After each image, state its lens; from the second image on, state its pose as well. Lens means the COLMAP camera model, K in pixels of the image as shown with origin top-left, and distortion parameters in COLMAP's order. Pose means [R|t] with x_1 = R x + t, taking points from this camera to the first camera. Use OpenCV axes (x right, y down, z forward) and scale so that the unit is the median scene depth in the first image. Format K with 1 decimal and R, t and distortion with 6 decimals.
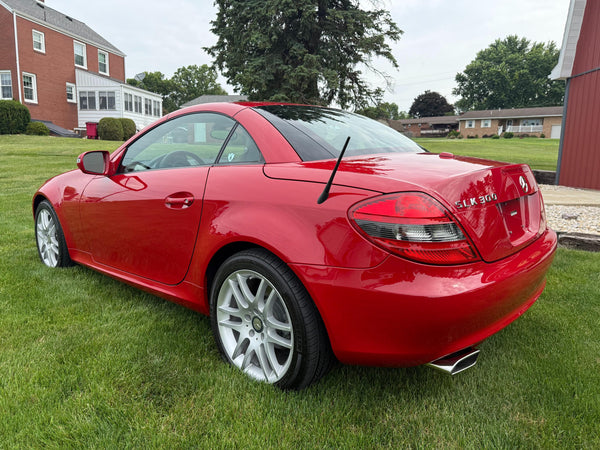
lens RADIAL K [[417.4, 0, 296.5], [0, 417.4, 221.8], [0, 0, 1]] dist [0.008959, -0.019679]
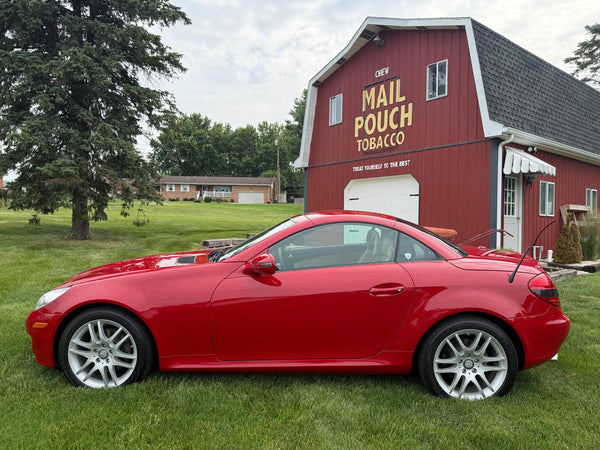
lens RADIAL K [[407.2, 0, 302.5], [0, 407.2, 231.0], [0, 0, 1]] dist [0.061423, -0.079264]
pose [[0.761058, -0.019541, 0.648389, -0.846492], [0.097953, 0.991547, -0.085092, -0.096741], [-0.641245, 0.128272, 0.756539, 0.091899]]
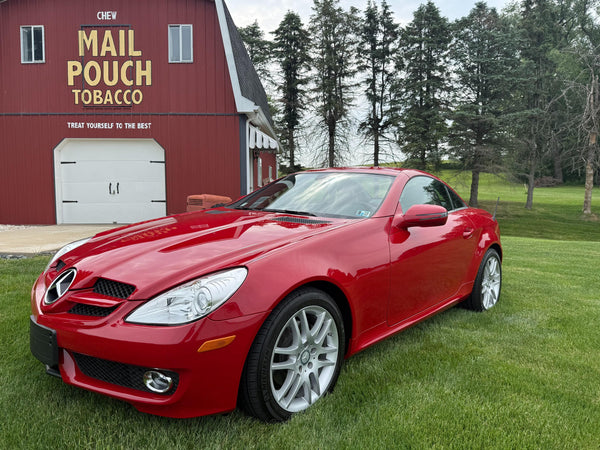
lens RADIAL K [[413.2, 0, 301.6], [0, 413.2, 221.4], [0, 0, 1]] dist [0.061696, -0.099897]
pose [[0.005635, -0.066779, 0.997752, -1.189085], [0.148682, 0.986733, 0.065202, -0.186845], [-0.988869, 0.147980, 0.015490, 1.008945]]
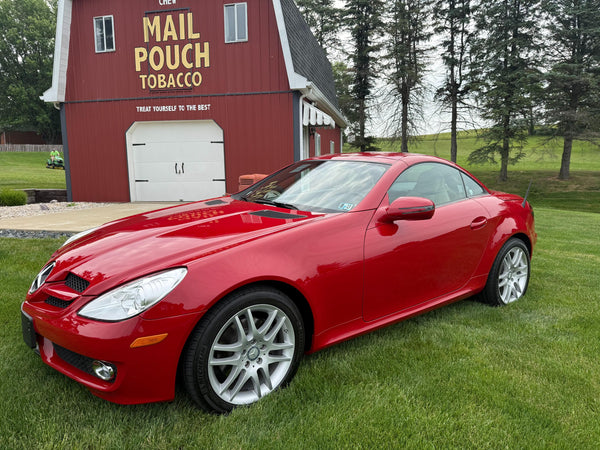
lens RADIAL K [[413.2, 0, 301.6], [0, 413.2, 221.4], [0, 0, 1]] dist [0.061696, -0.099897]
pose [[0.187143, -0.132065, 0.973415, -1.167403], [0.162627, 0.981413, 0.101884, -0.197625], [-0.968778, 0.139237, 0.205141, 0.820189]]
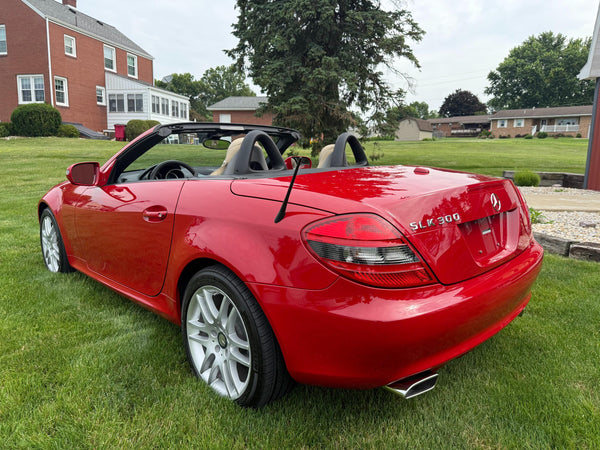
lens RADIAL K [[418.4, 0, 300.0], [0, 418.4, 225.0], [0, 0, 1]] dist [0.006936, -0.021690]
pose [[0.998454, 0.008237, -0.054978, 0.079480], [-0.007906, 0.999949, 0.006224, -0.021211], [0.055027, -0.005779, 0.998468, 0.003343]]
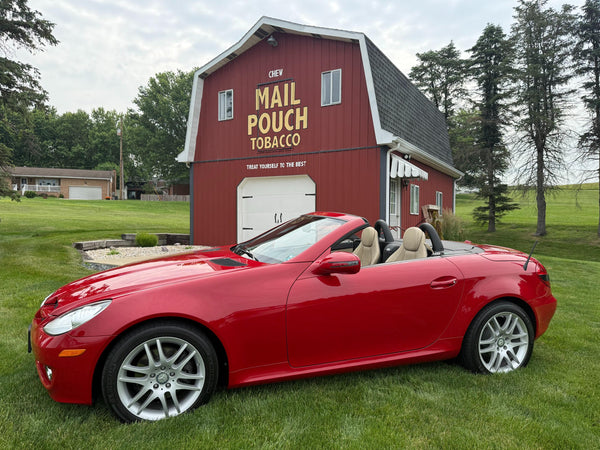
lens RADIAL K [[407.2, 0, 302.5], [0, 407.2, 231.0], [0, 0, 1]] dist [0.061423, -0.079264]
pose [[0.480506, -0.030960, 0.876445, -1.120069], [0.132944, 0.990399, -0.037900, -0.152716], [-0.866857, 0.134729, 0.480008, 0.443926]]
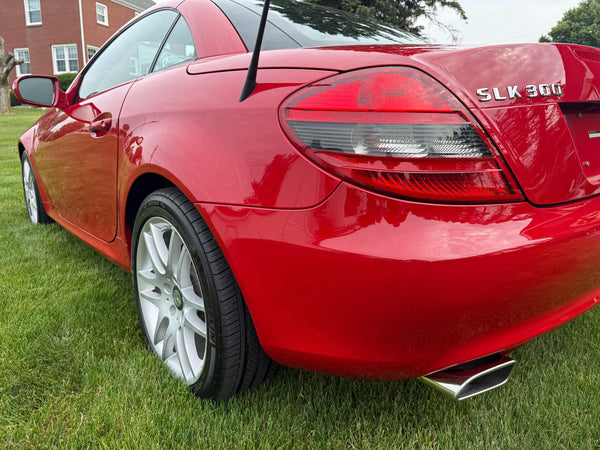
lens RADIAL K [[420.0, 0, 298.9], [0, 420.0, 226.0], [0, 0, 1]] dist [0.007878, -0.020576]
pose [[0.990303, 0.025447, -0.136570, 0.105067], [-0.016083, 0.997471, 0.069232, 0.042308], [0.137987, -0.066364, 0.988208, 0.193632]]
